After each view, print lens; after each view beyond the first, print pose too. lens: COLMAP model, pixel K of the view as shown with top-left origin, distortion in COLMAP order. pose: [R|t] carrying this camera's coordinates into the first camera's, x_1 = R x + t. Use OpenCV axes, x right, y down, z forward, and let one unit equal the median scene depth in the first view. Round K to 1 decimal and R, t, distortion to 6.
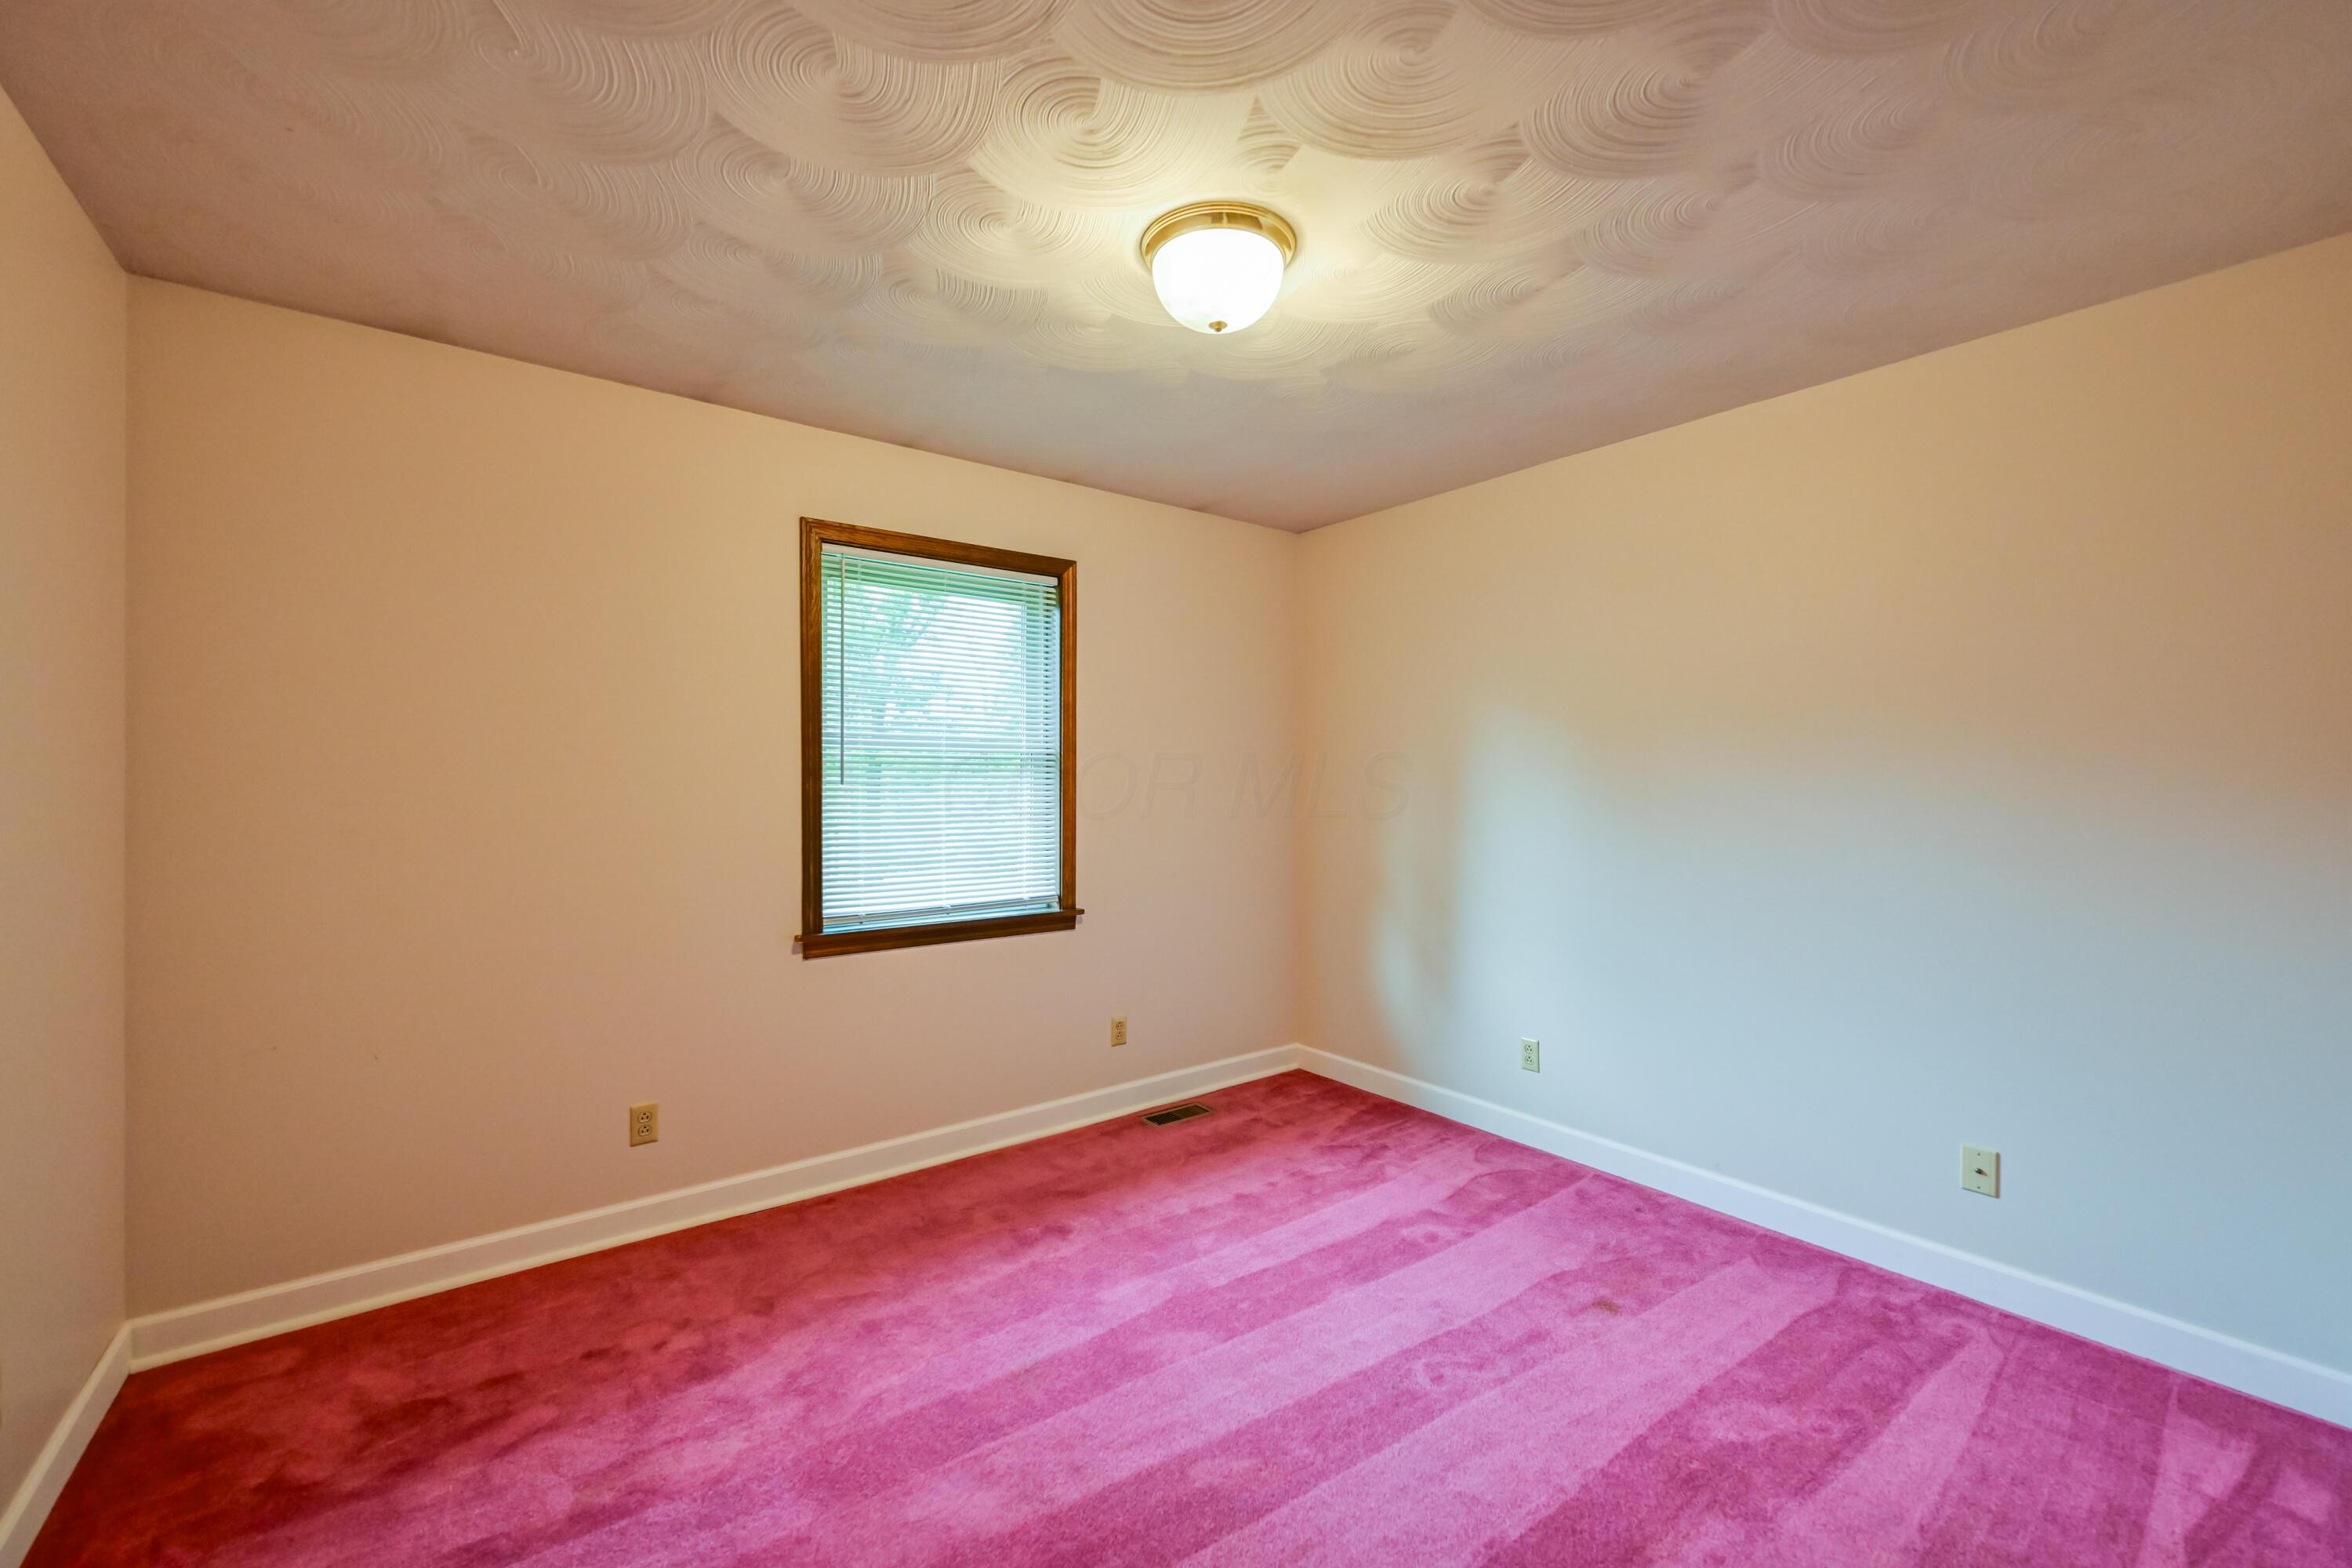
lens RADIAL K [[953.9, 0, 1176.0], [0, 953.9, 784.0], [0, 0, 1]] dist [-0.000478, -0.000323]
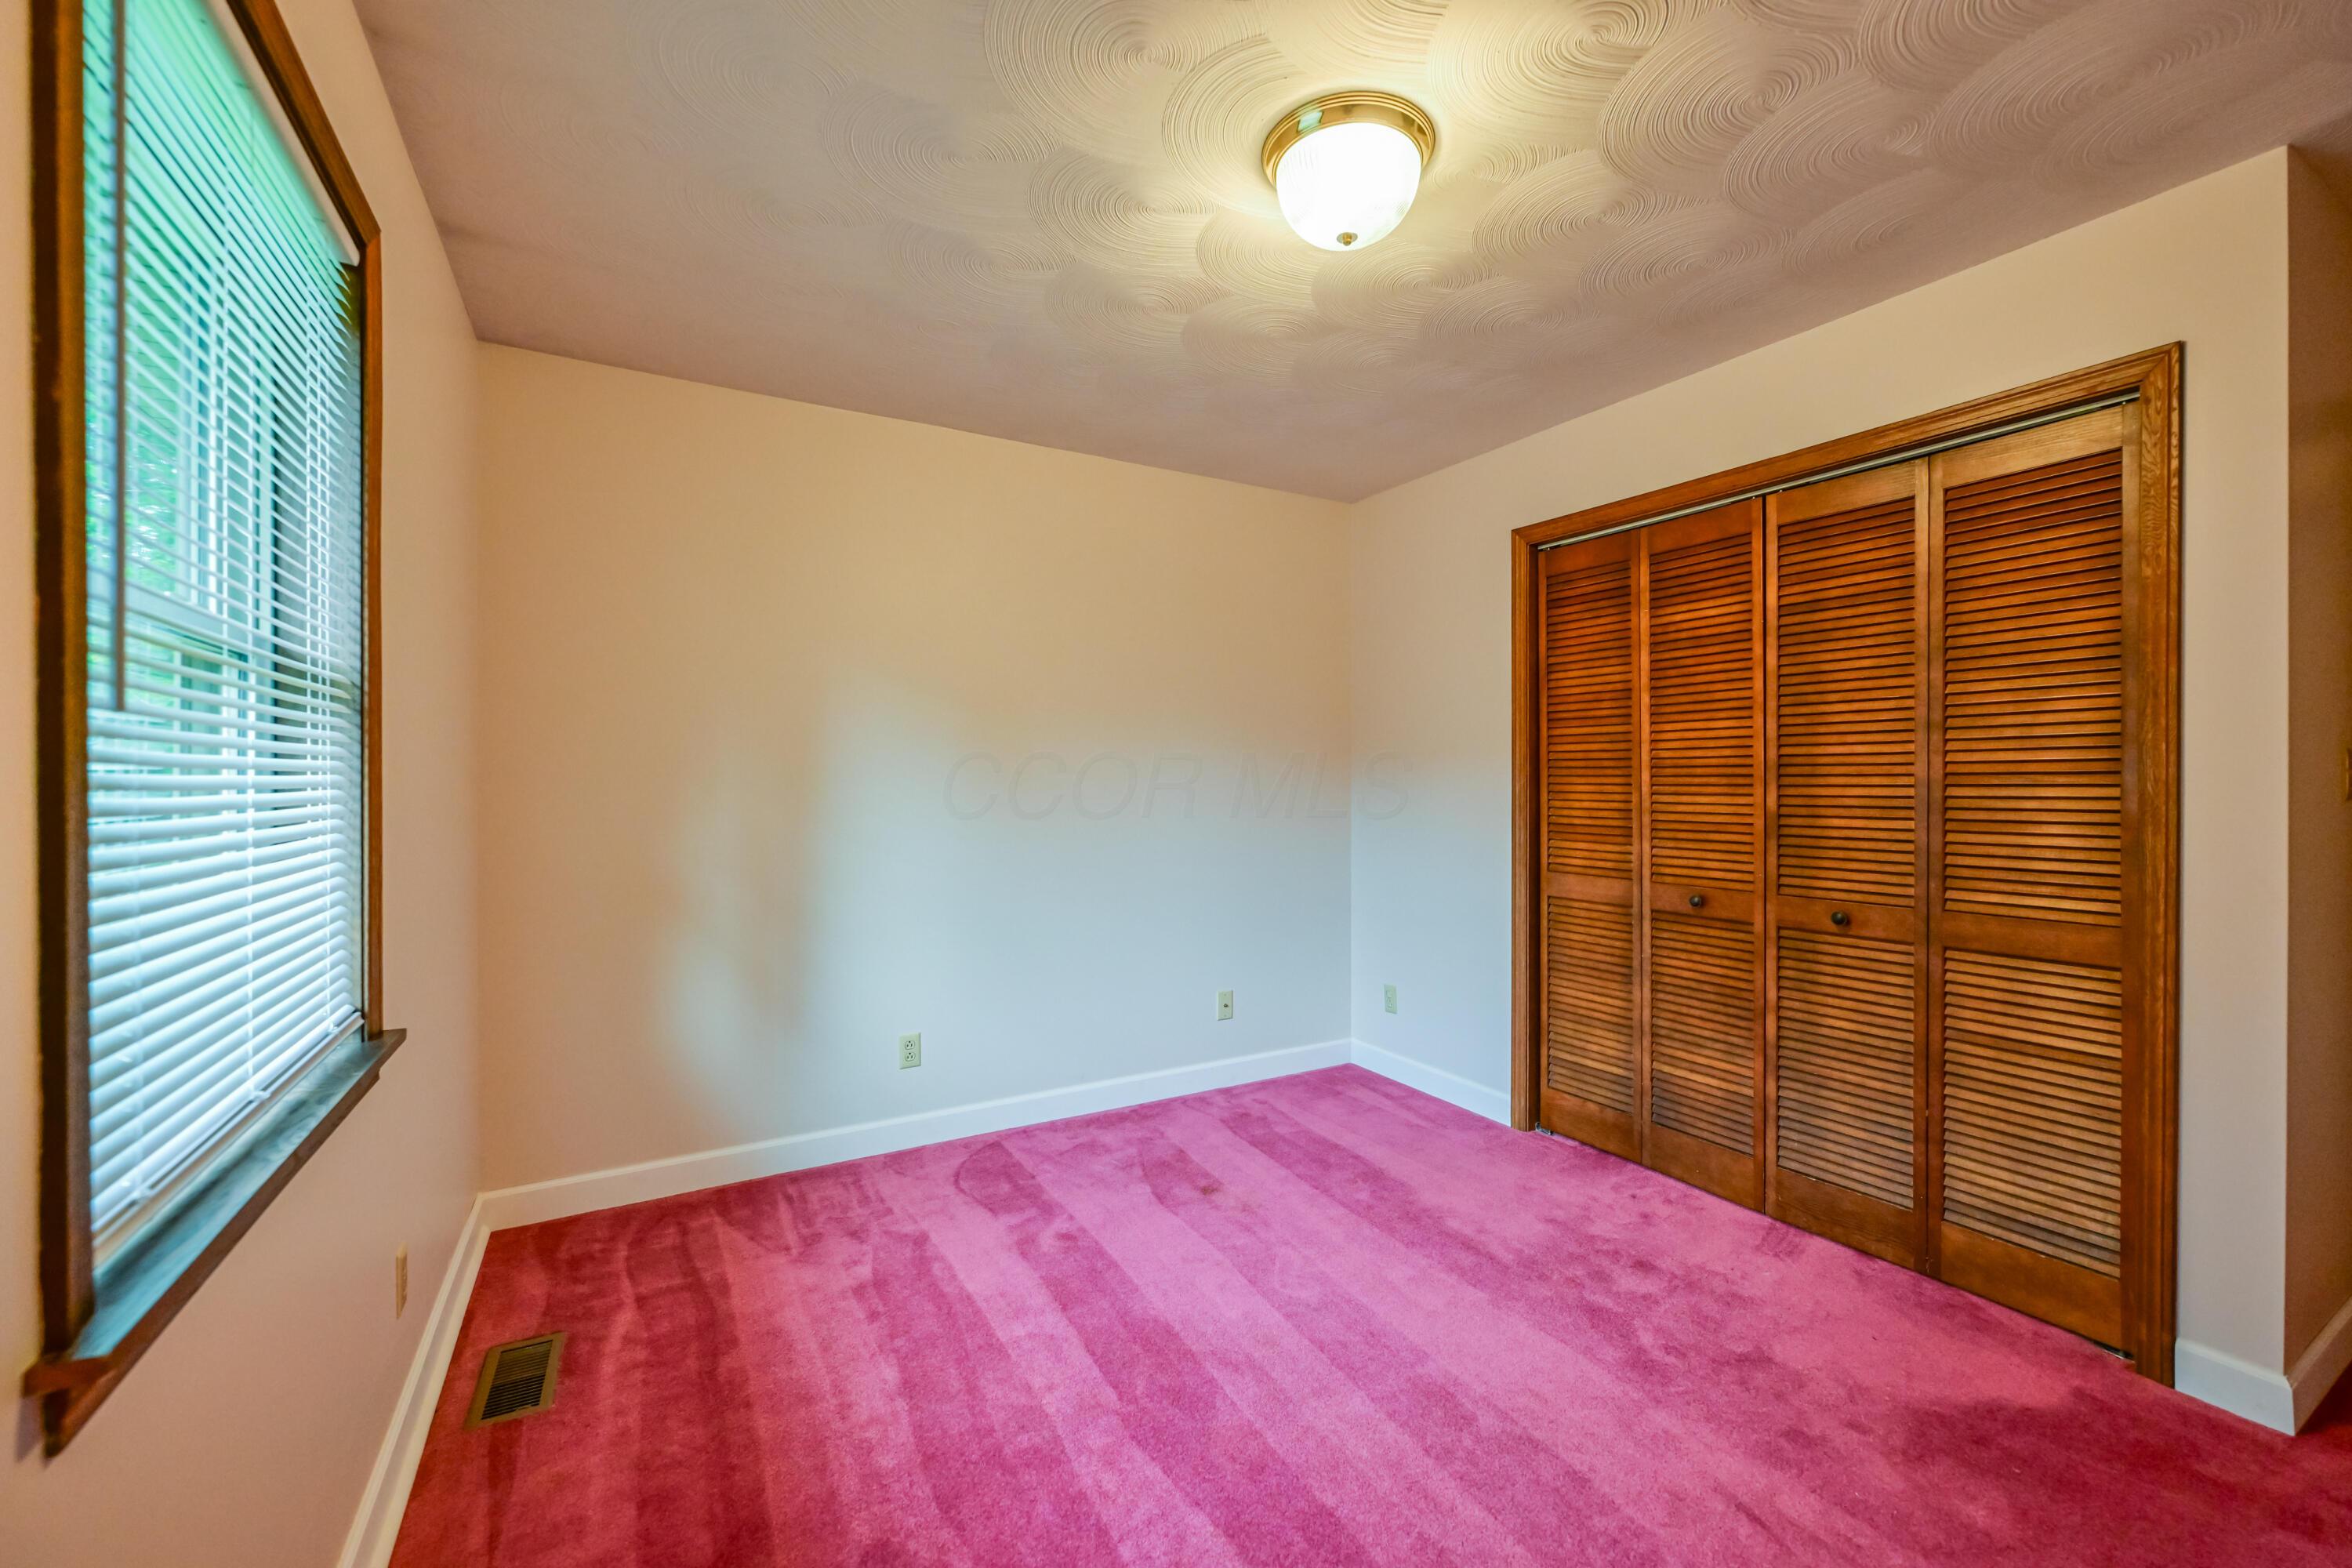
lens RADIAL K [[953.9, 0, 1176.0], [0, 953.9, 784.0], [0, 0, 1]] dist [-0.000478, -0.000323]
pose [[0.117700, -0.007067, 0.993024, -0.570403], [0.005008, 0.999966, 0.006523, 0.019049], [-0.993037, 0.004205, 0.117732, 0.682383]]
